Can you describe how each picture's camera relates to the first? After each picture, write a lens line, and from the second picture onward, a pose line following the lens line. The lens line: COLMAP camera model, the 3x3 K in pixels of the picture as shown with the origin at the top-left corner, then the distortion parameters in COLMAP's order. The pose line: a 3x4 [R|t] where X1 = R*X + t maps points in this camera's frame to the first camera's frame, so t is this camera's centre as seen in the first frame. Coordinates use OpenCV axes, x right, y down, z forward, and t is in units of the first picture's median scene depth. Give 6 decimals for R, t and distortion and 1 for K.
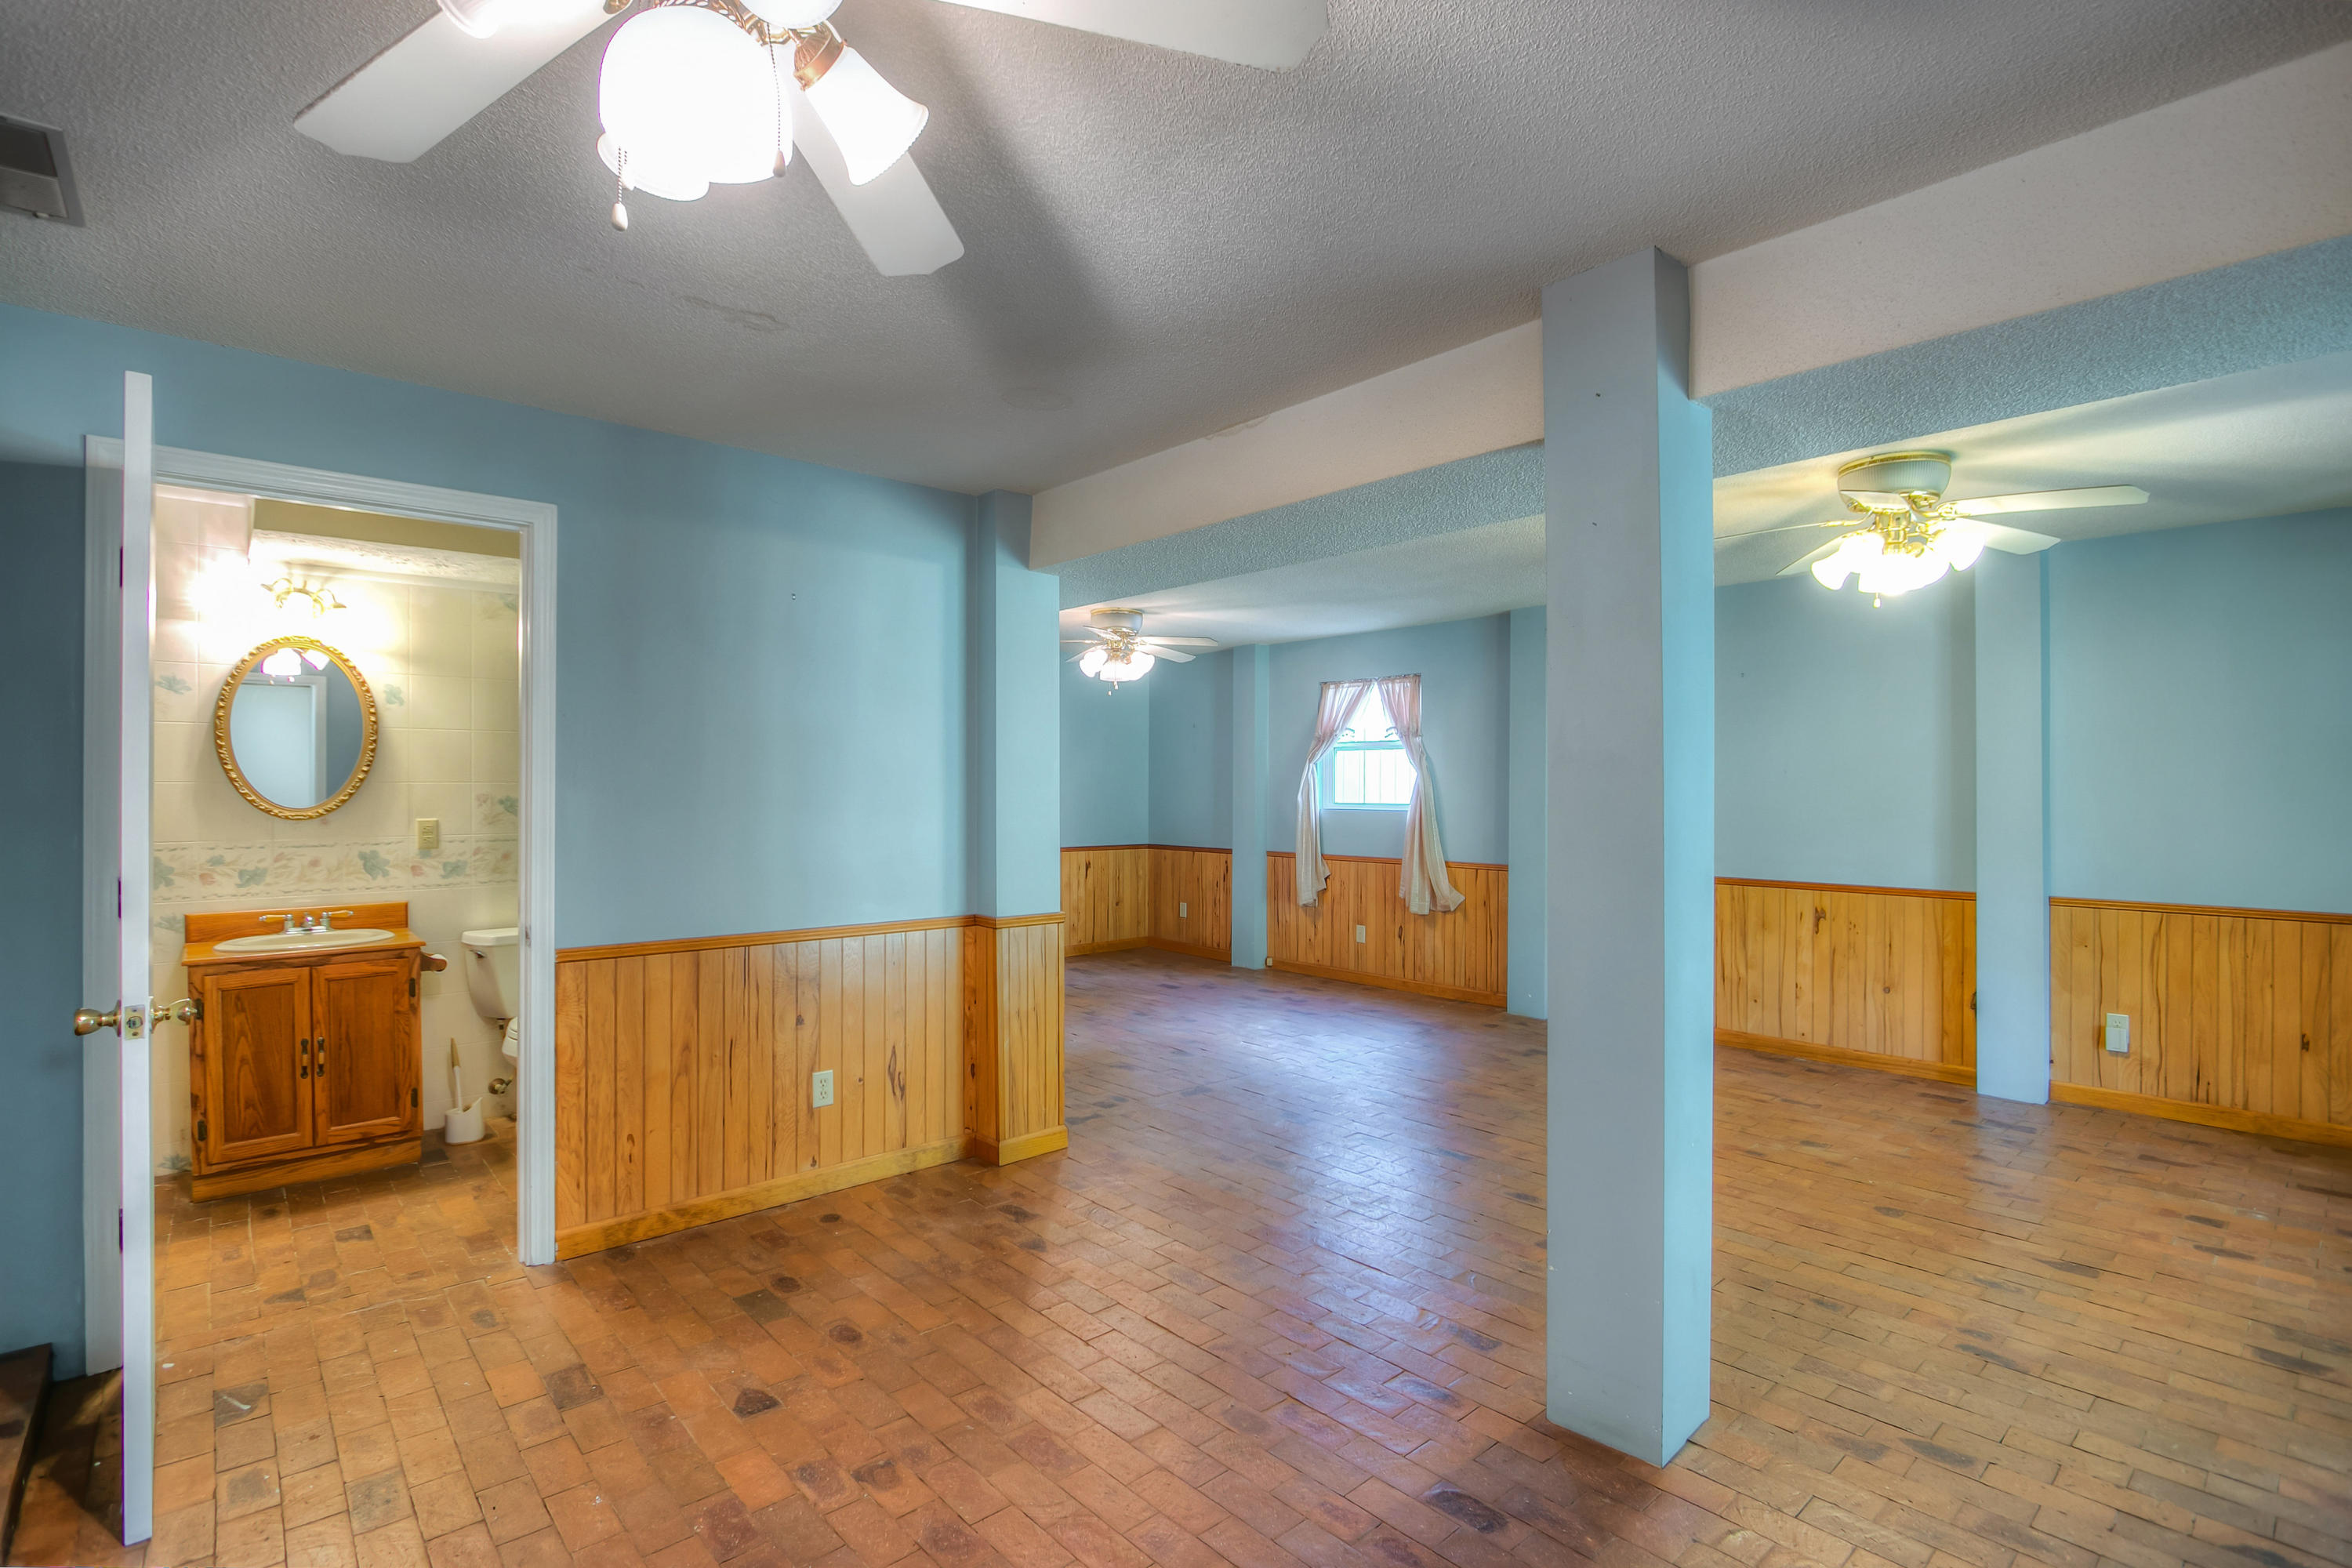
lens RADIAL K [[1103.6, 0, 1184.3], [0, 1103.6, 782.0], [0, 0, 1]] dist [-0.018528, -0.000706]
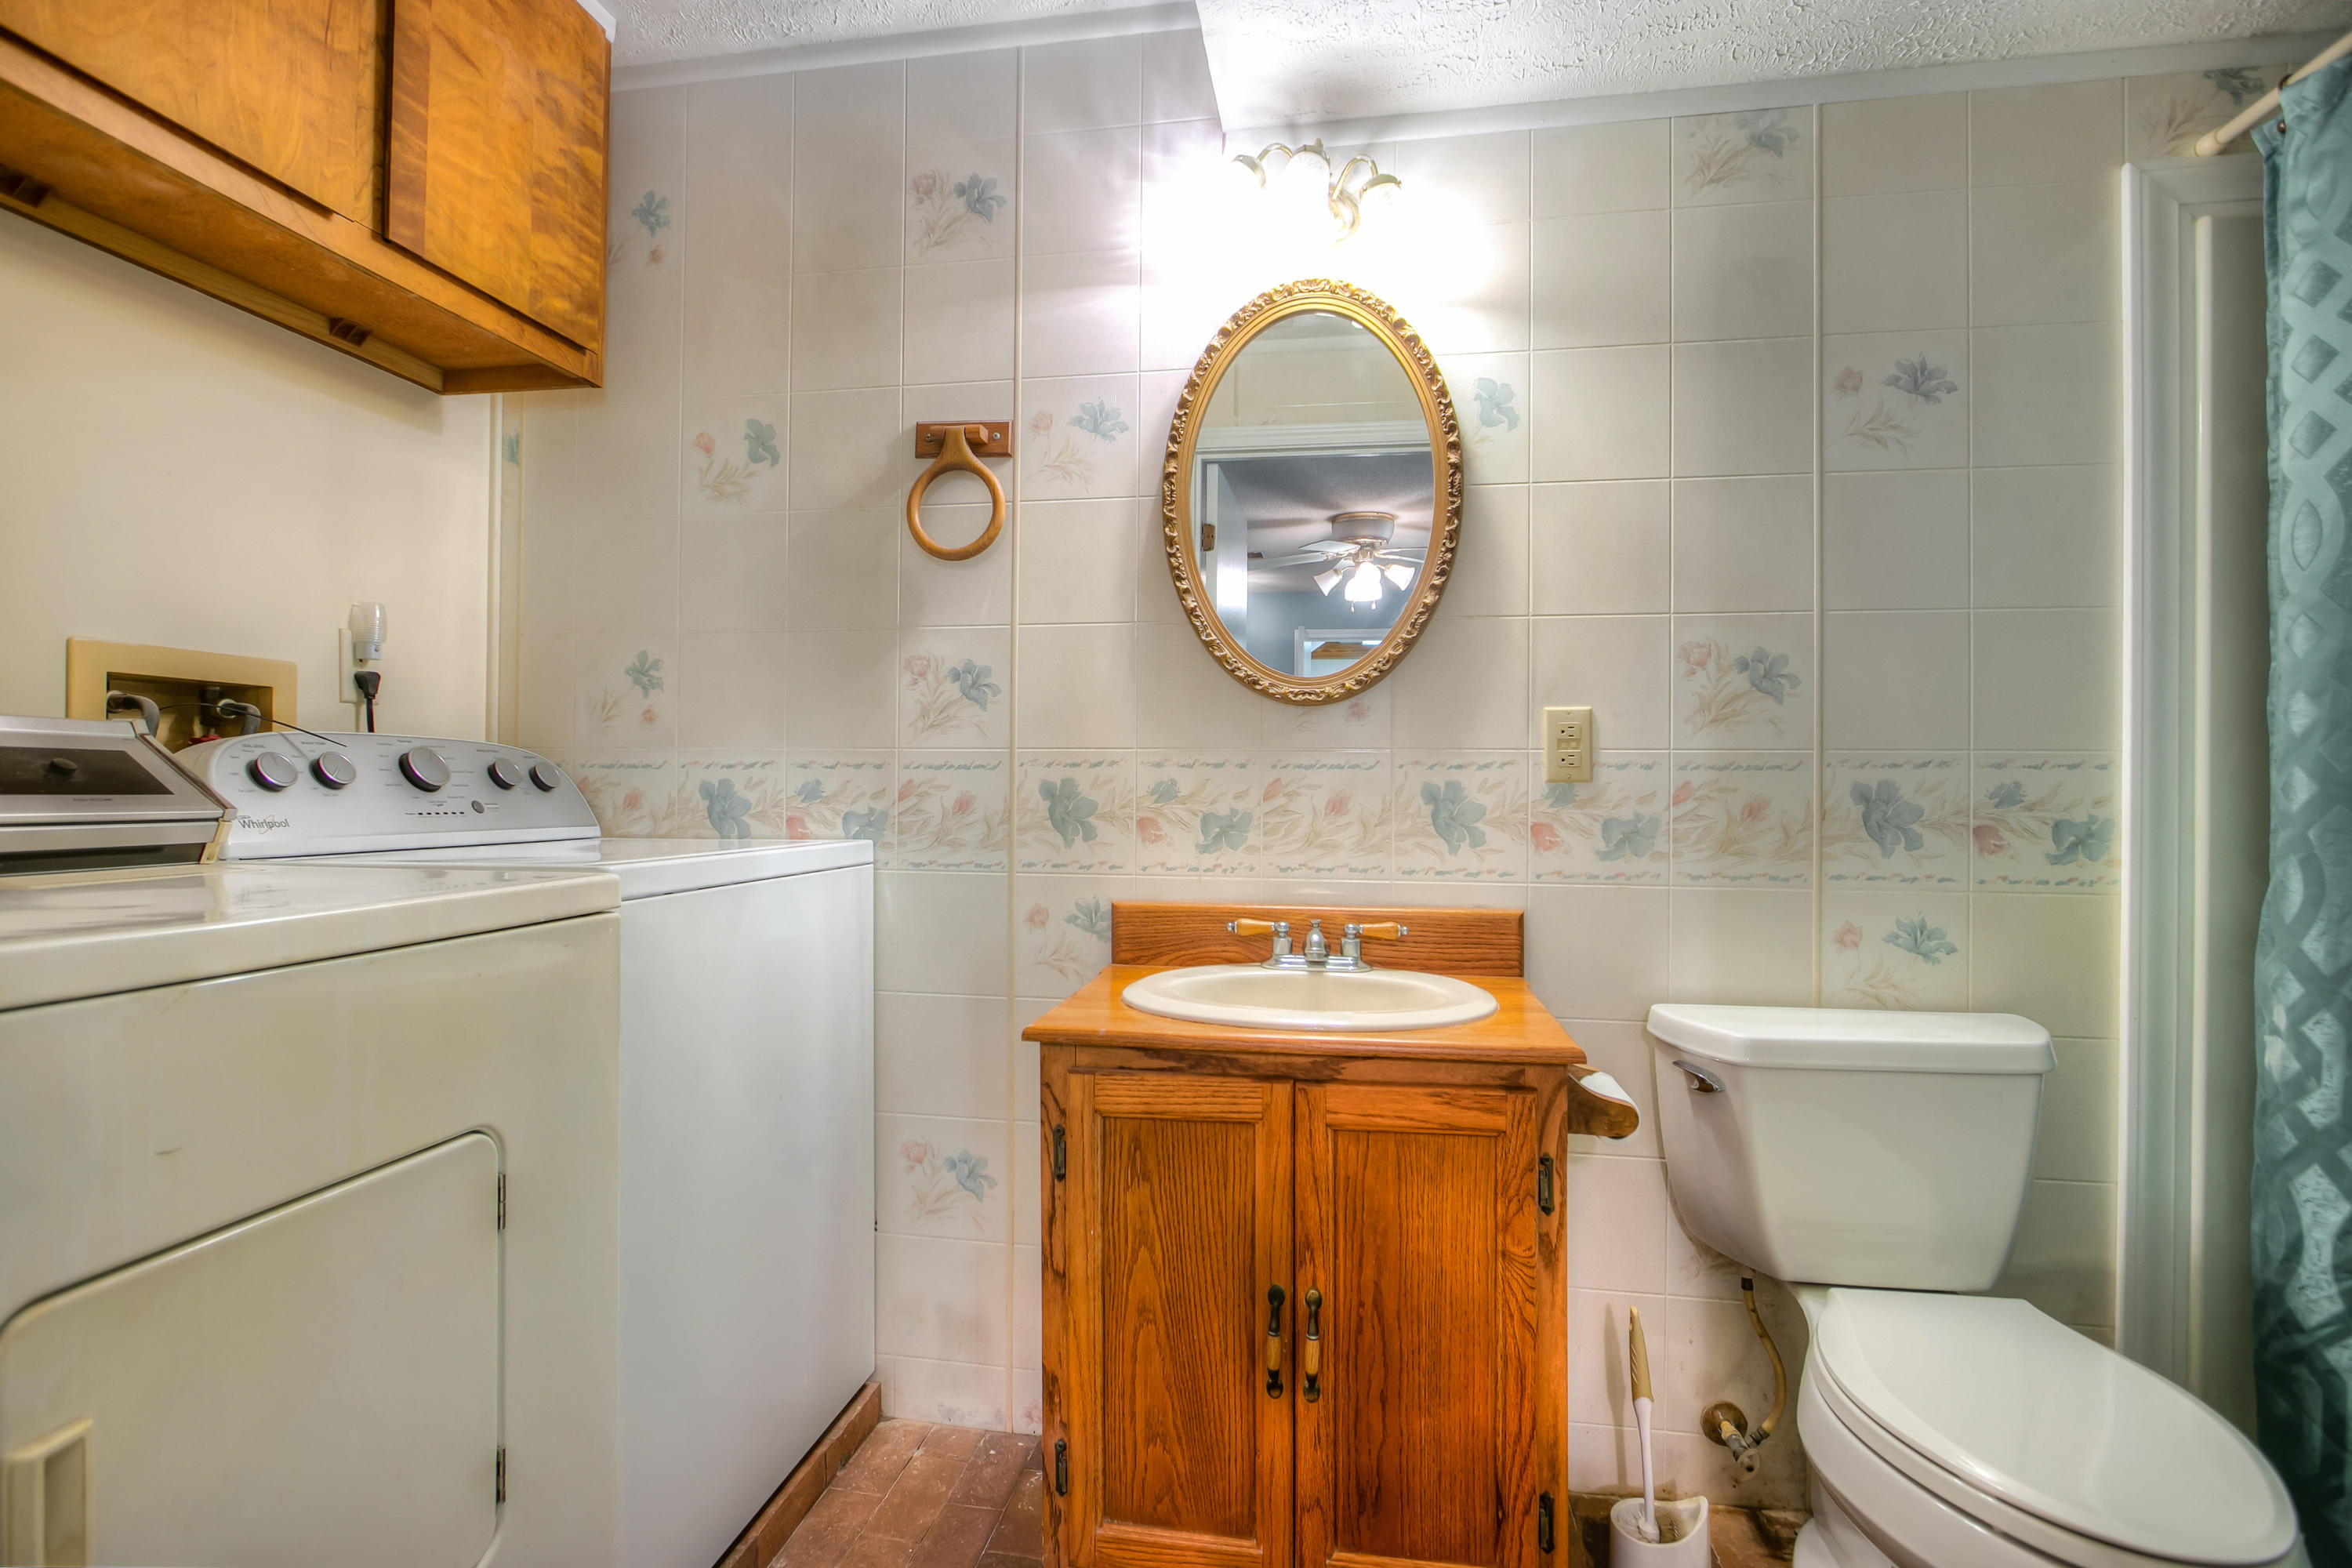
lens RADIAL K [[1107.2, 0, 1173.8], [0, 1107.2, 789.1], [0, 0, 1]] dist [-0.017153, -0.000193]
pose [[0.626261, 0.004807, -0.779599, -0.521091], [-0.007190, 0.999974, 0.000390, 0.071447], [0.779581, 0.005361, 0.626279, 0.708222]]
